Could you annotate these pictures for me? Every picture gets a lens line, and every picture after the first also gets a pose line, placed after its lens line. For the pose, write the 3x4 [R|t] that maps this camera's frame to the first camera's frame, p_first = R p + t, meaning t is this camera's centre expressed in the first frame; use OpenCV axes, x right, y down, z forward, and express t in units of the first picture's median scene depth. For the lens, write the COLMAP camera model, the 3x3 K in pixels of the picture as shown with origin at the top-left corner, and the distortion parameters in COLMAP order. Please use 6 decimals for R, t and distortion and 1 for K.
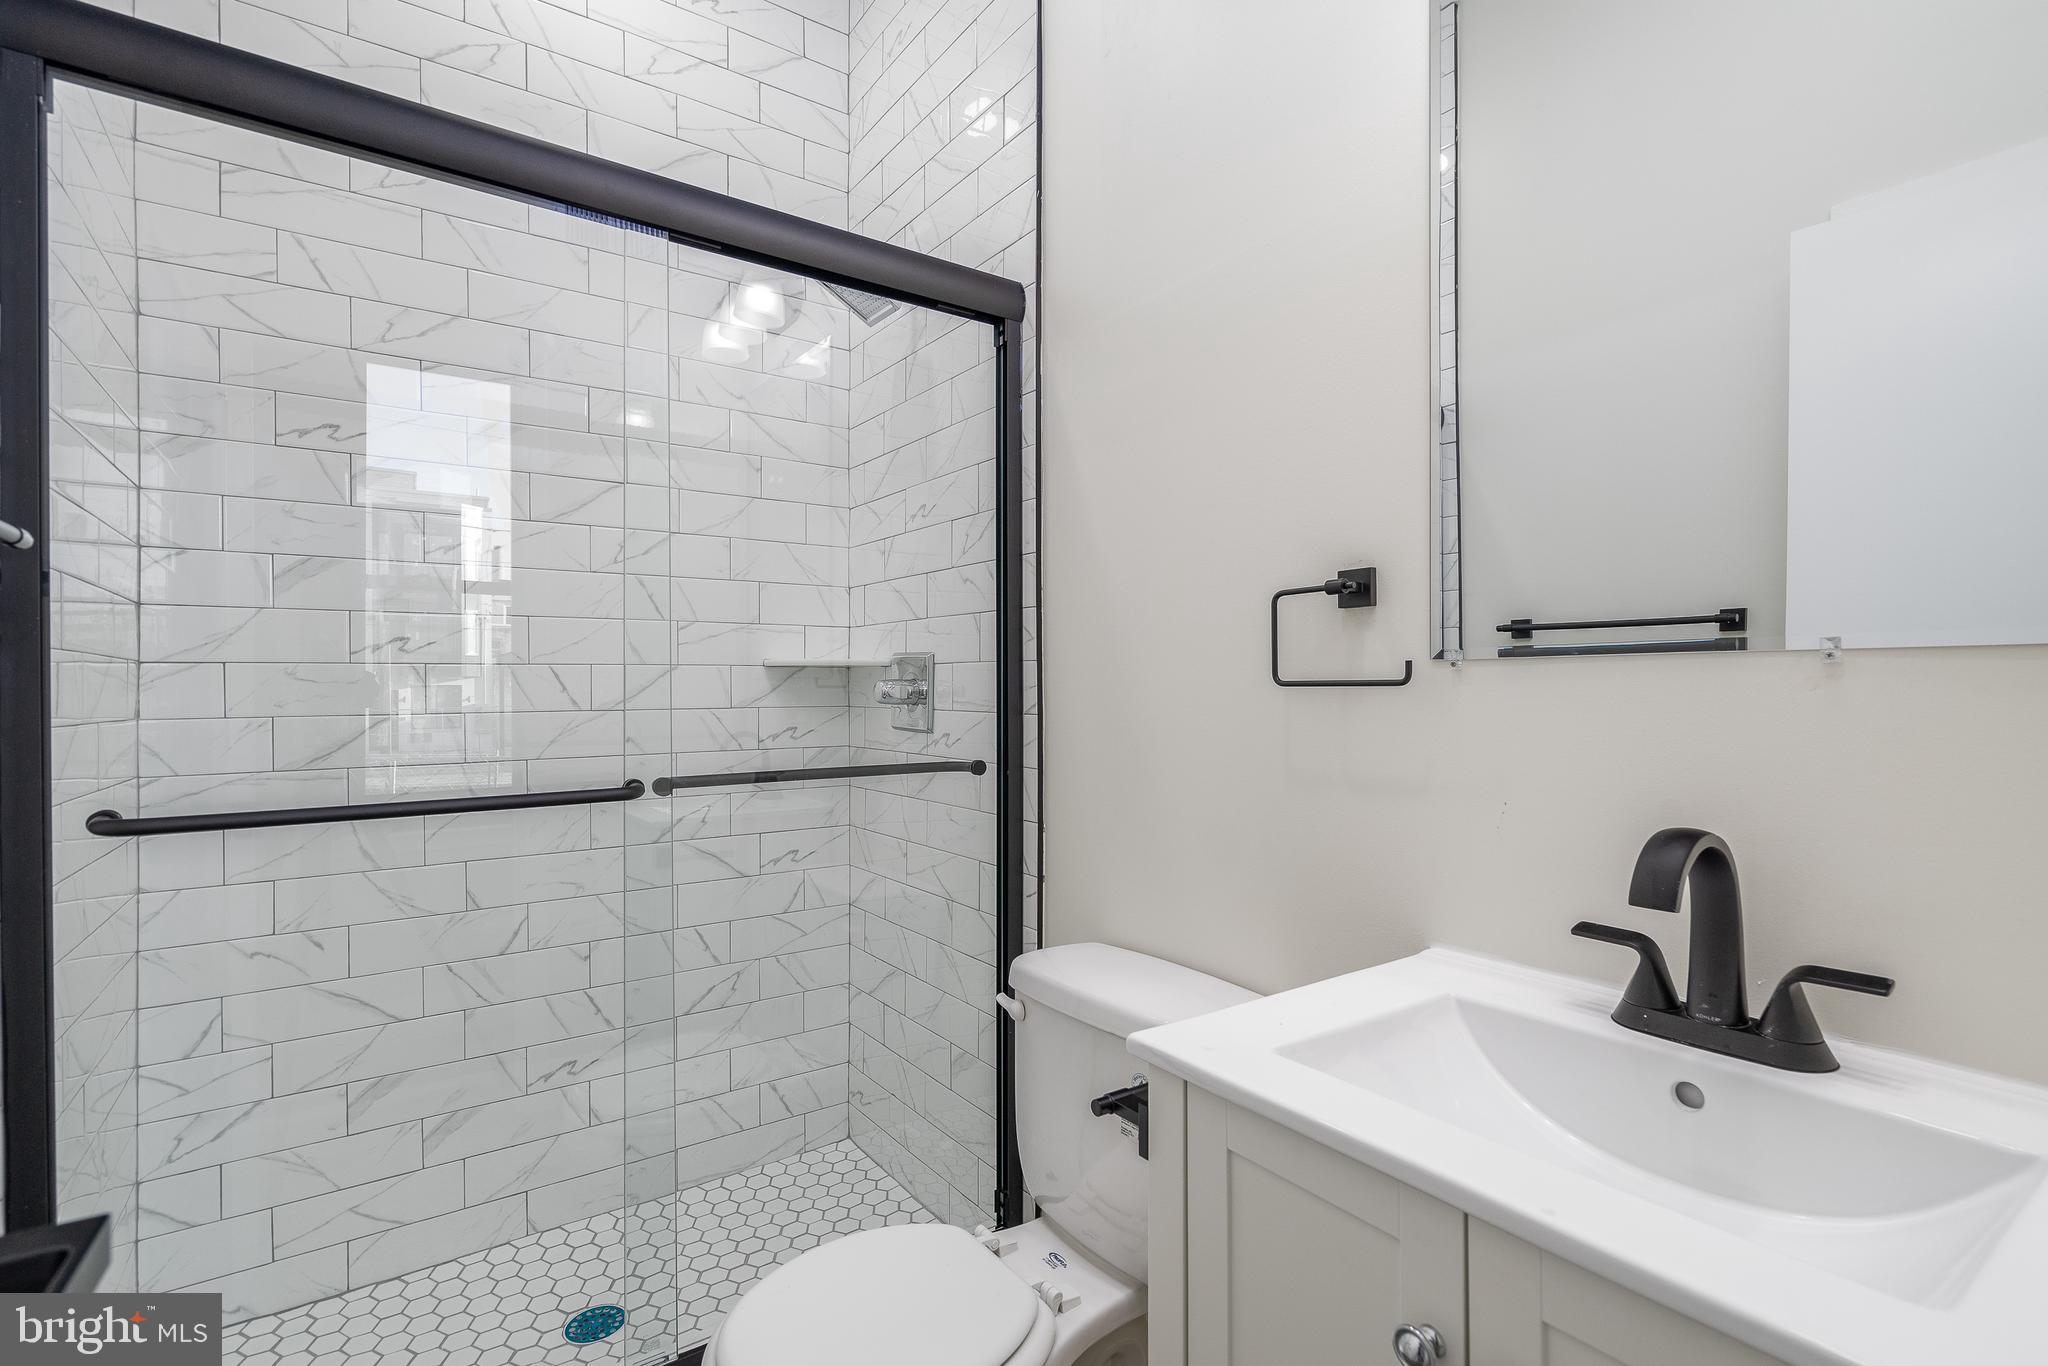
lens RADIAL K [[911.4, 0, 1029.7], [0, 911.4, 688.2], [0, 0, 1]] dist [-0.002004, 0.001764]
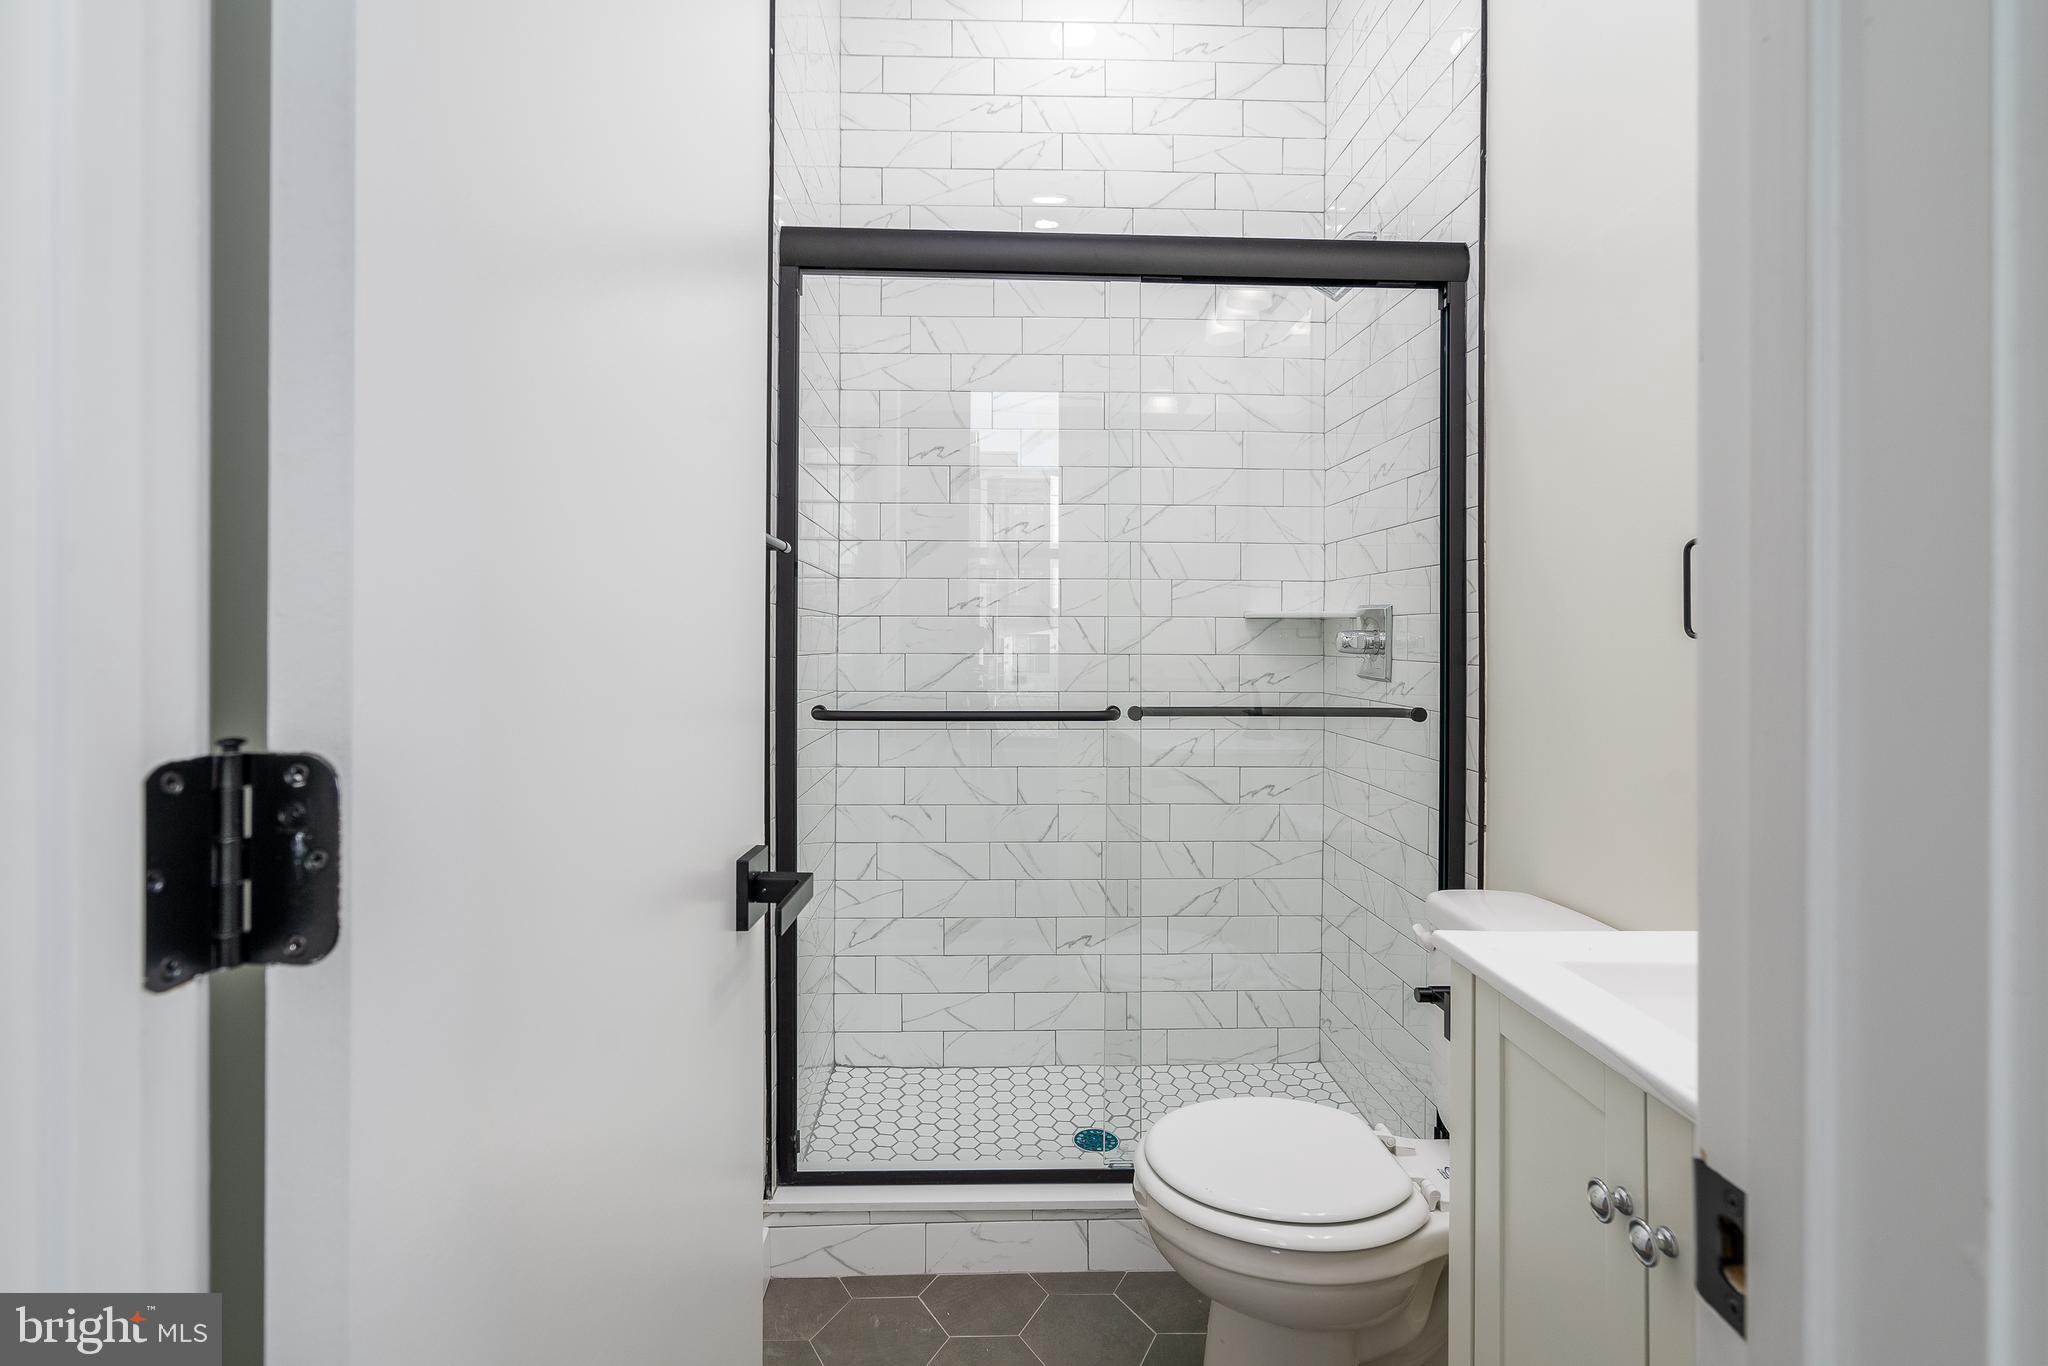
lens RADIAL K [[947.2, 0, 1029.3], [0, 947.2, 643.5], [0, 0, 1]] dist [0.001351, 0.000579]
pose [[0.834798, 0.013254, -0.550397, 0.152448], [-0.011418, 0.999912, 0.006762, 0.002731], [0.550438, 0.000640, 0.834876, -0.139229]]
